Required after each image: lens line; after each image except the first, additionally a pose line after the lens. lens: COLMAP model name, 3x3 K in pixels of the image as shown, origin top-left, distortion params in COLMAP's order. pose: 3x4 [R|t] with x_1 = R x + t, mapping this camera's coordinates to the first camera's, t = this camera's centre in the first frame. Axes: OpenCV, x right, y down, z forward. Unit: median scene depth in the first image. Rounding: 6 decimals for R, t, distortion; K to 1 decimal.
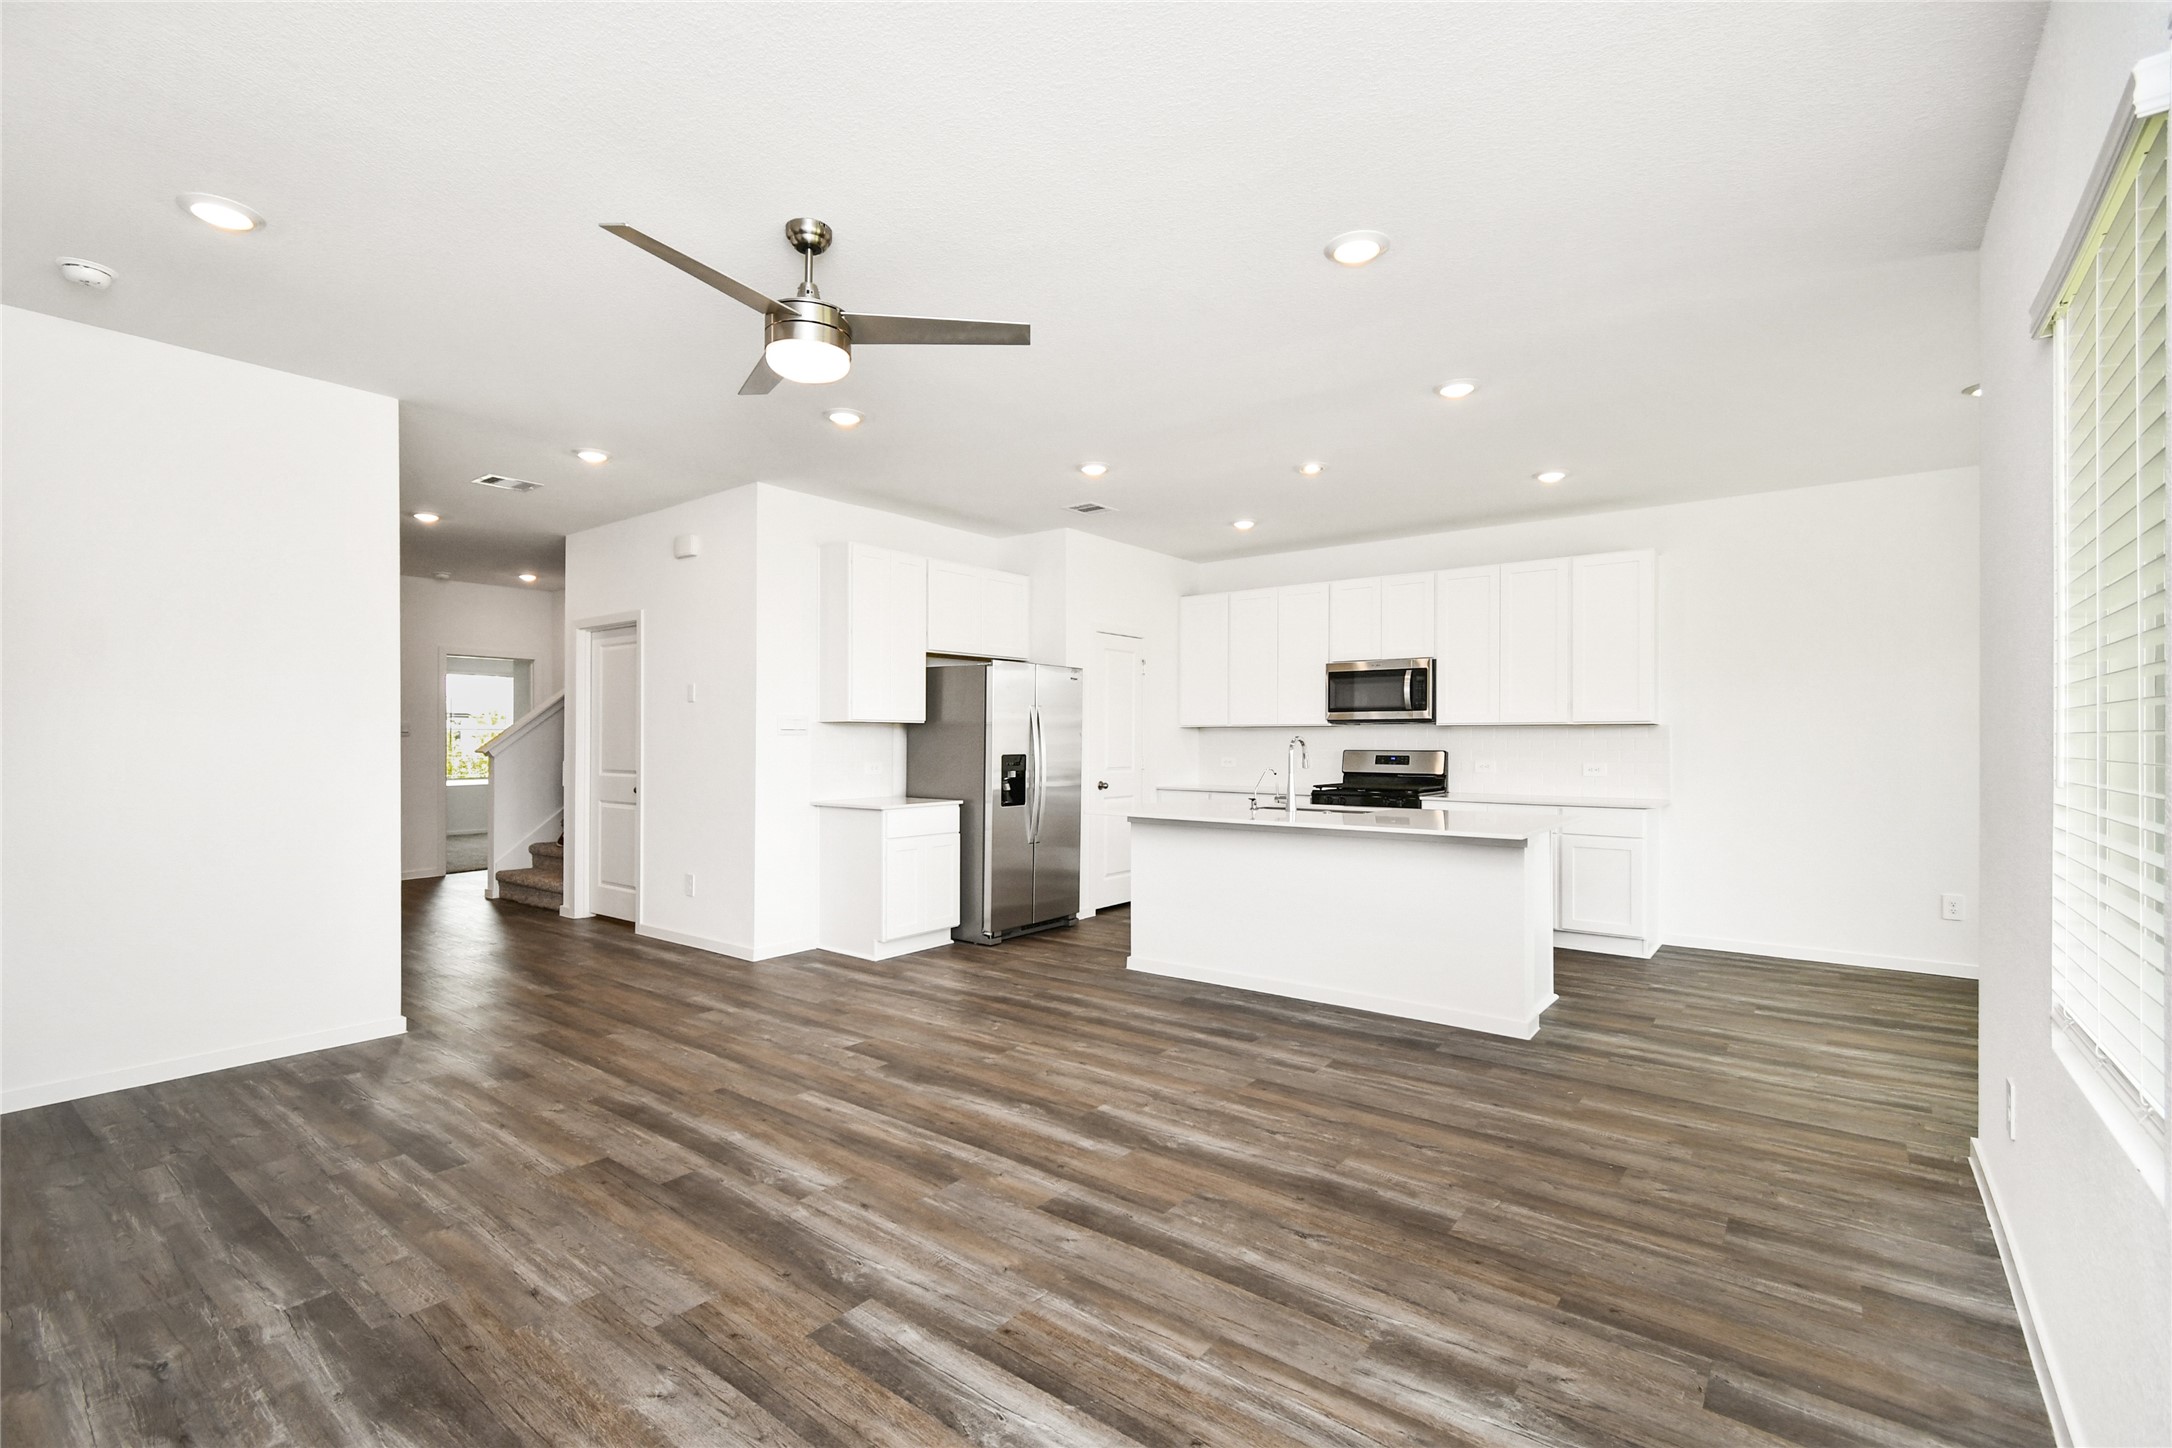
lens RADIAL K [[965.3, 0, 1086.0], [0, 965.3, 724.0], [0, 0, 1]] dist [0.002422, 0.000577]
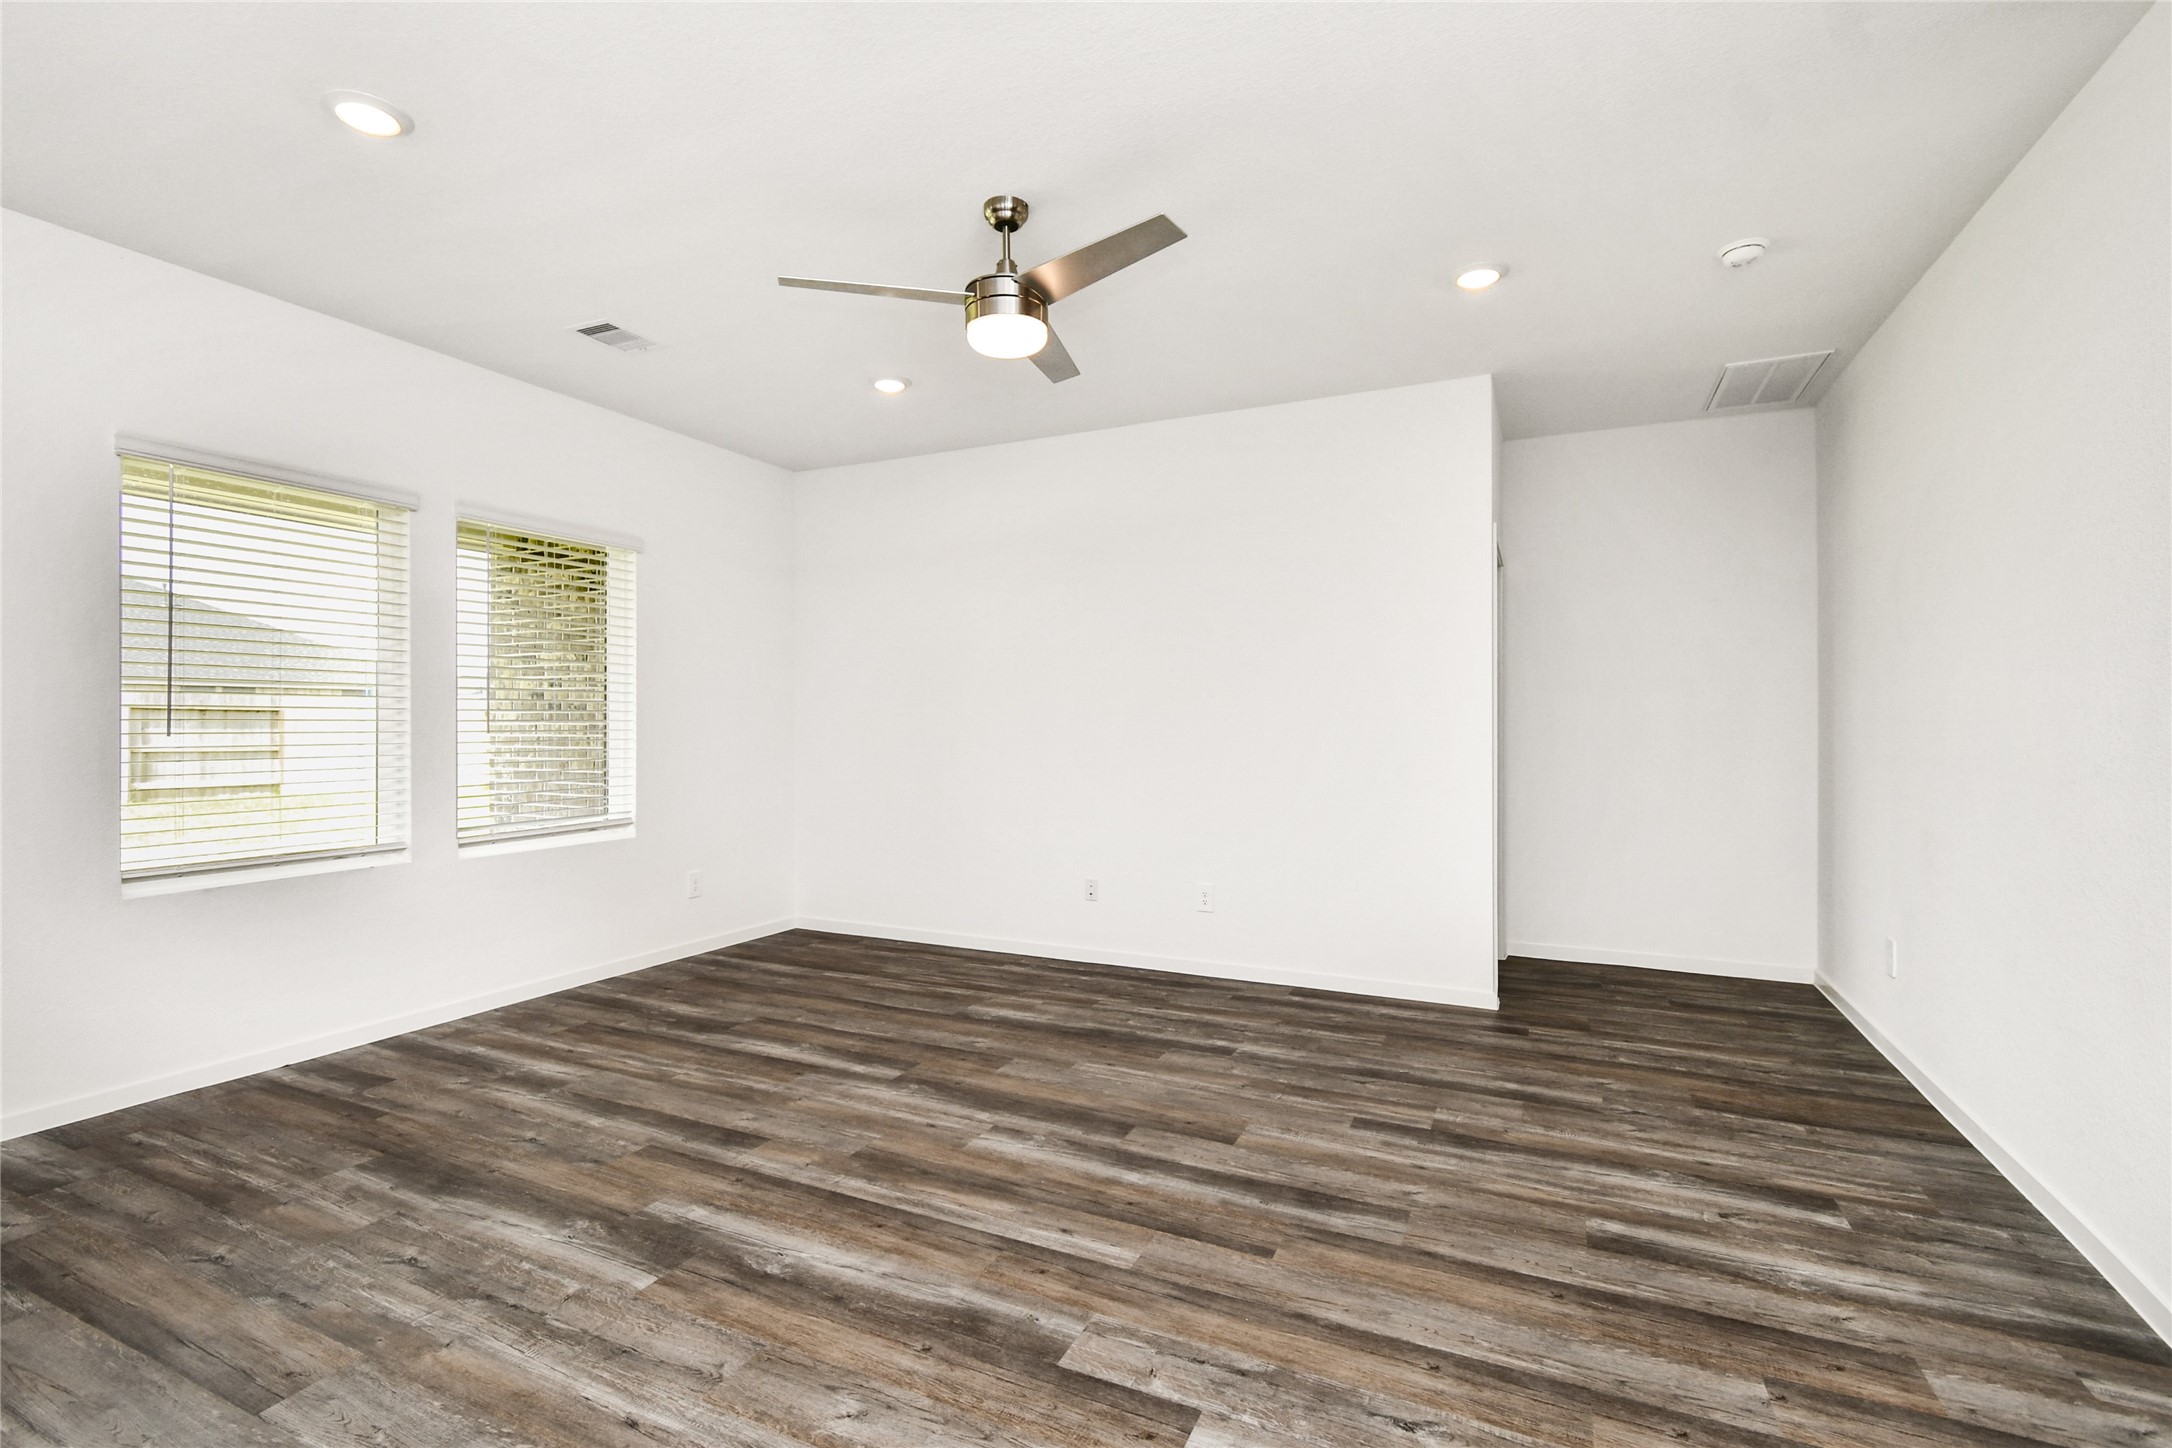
lens RADIAL K [[976.3, 0, 1086.0], [0, 976.3, 724.0], [0, 0, 1]] dist [0.002159, 0.000077]
pose [[-0.977230, -0.003502, -0.212152, -0.142494], [-0.000342, 0.999888, -0.014930, 0.042920], [0.212181, -0.014517, -0.977123, 1.894774]]
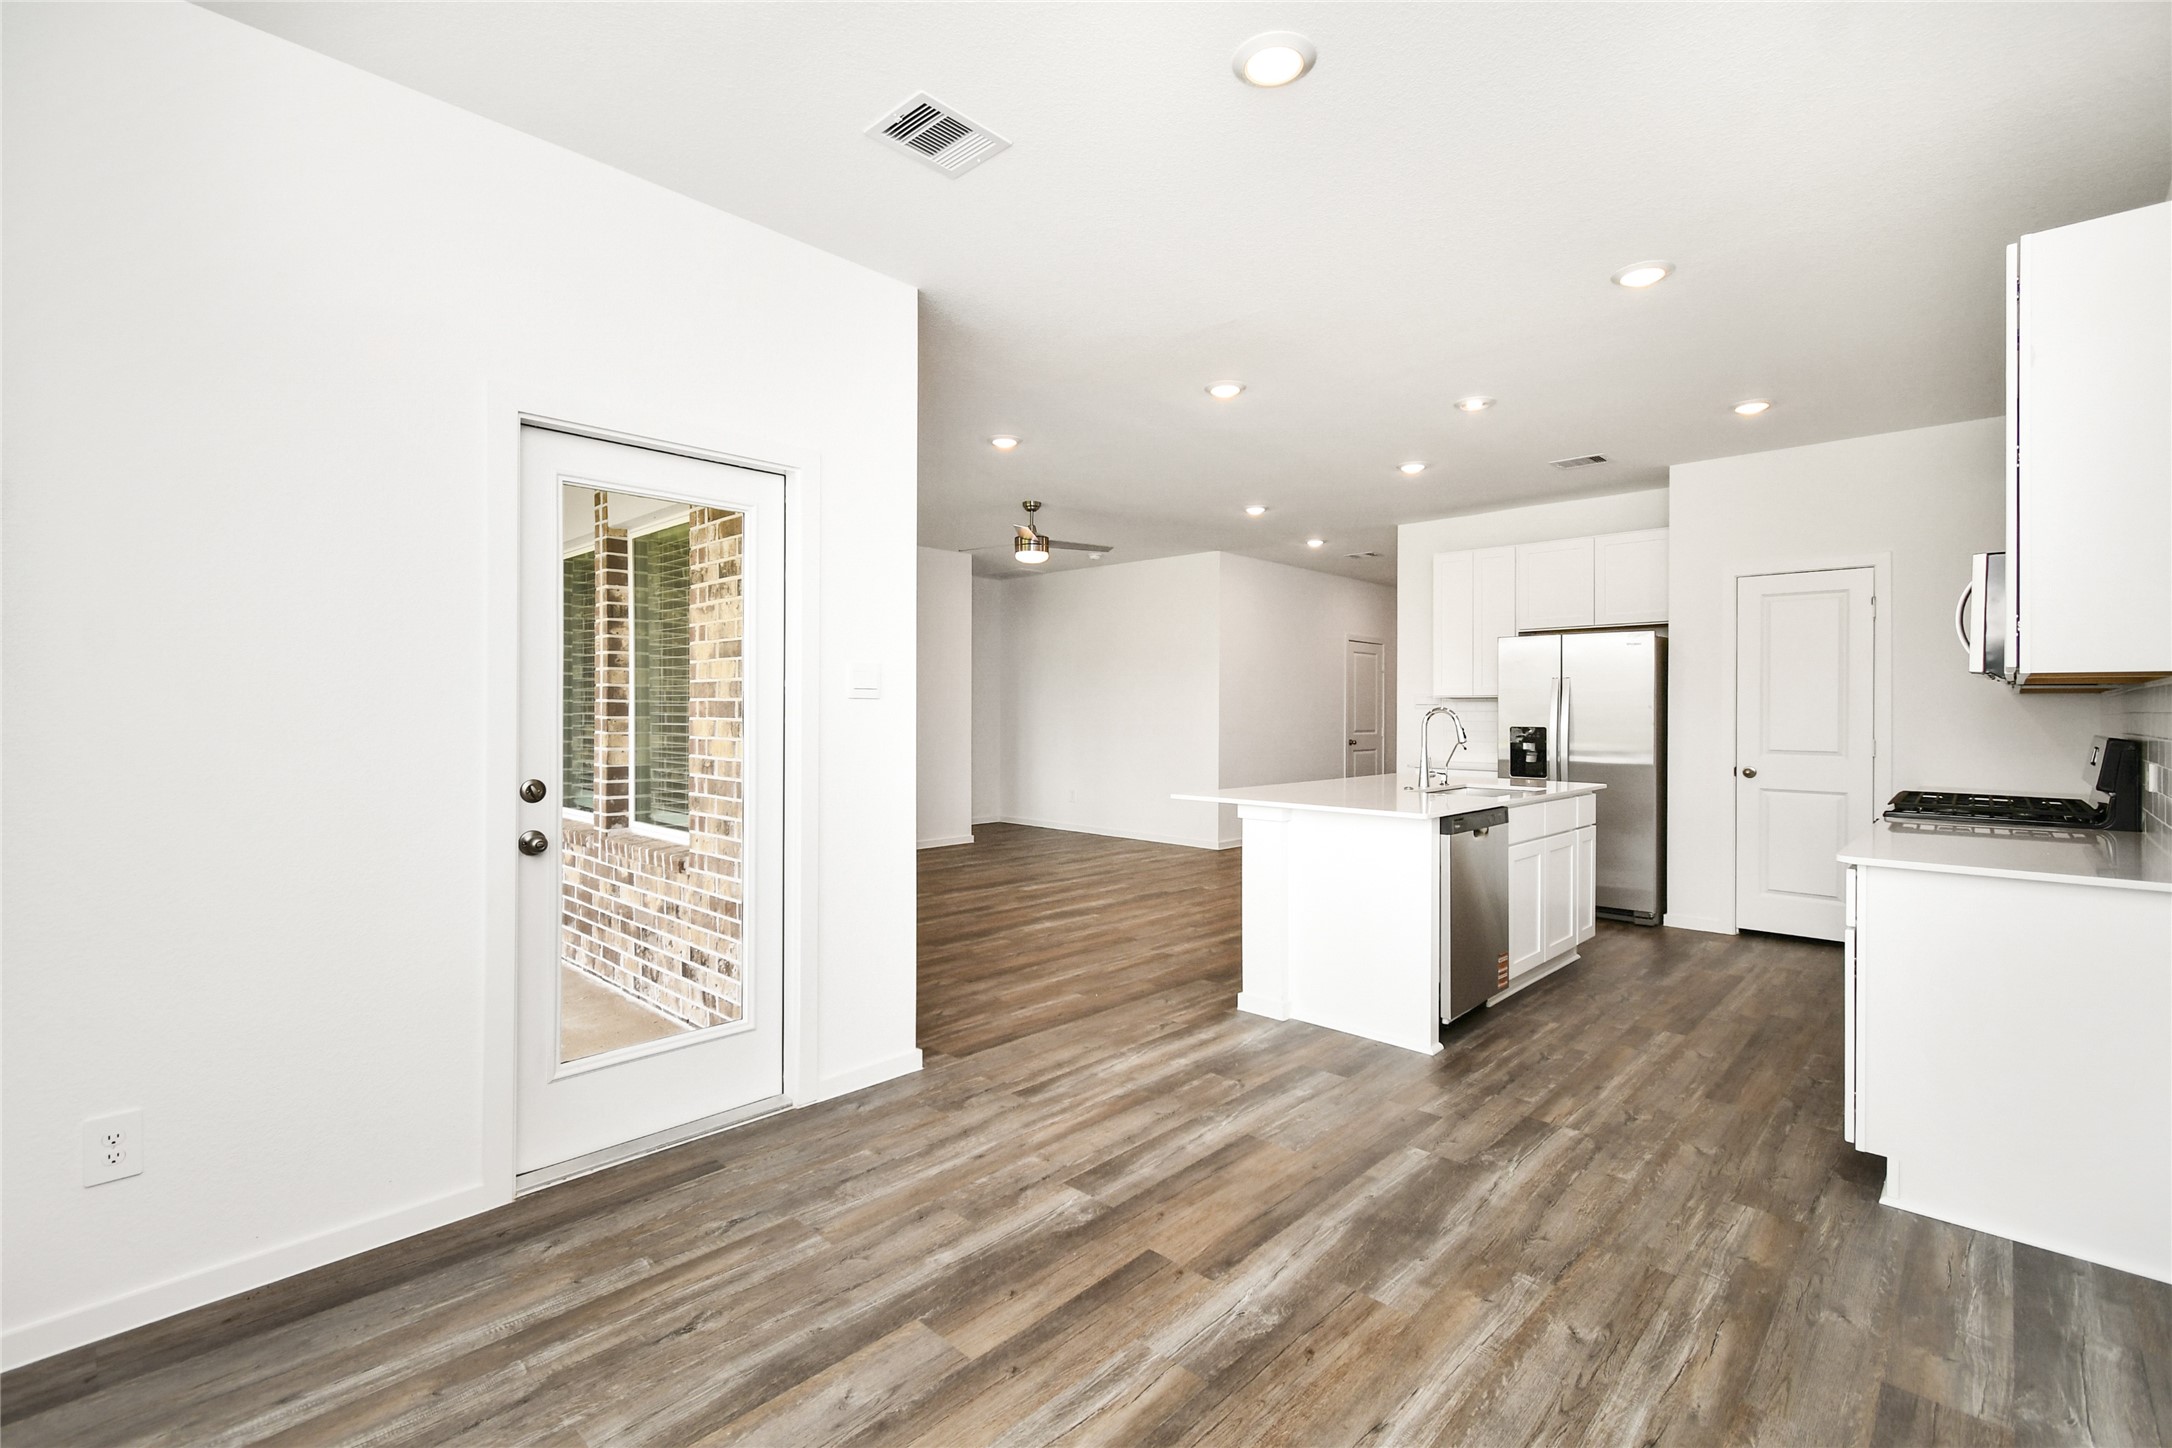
lens RADIAL K [[986.0, 0, 1076.2], [0, 986.0, 718.1], [0, 0, 1]] dist [0.001885, -0.000954]
pose [[-0.107225, 0.003755, -0.994228, 2.048737], [0.013059, 0.999912, 0.002368, 0.027394], [0.994149, -0.012730, -0.107265, 1.299945]]
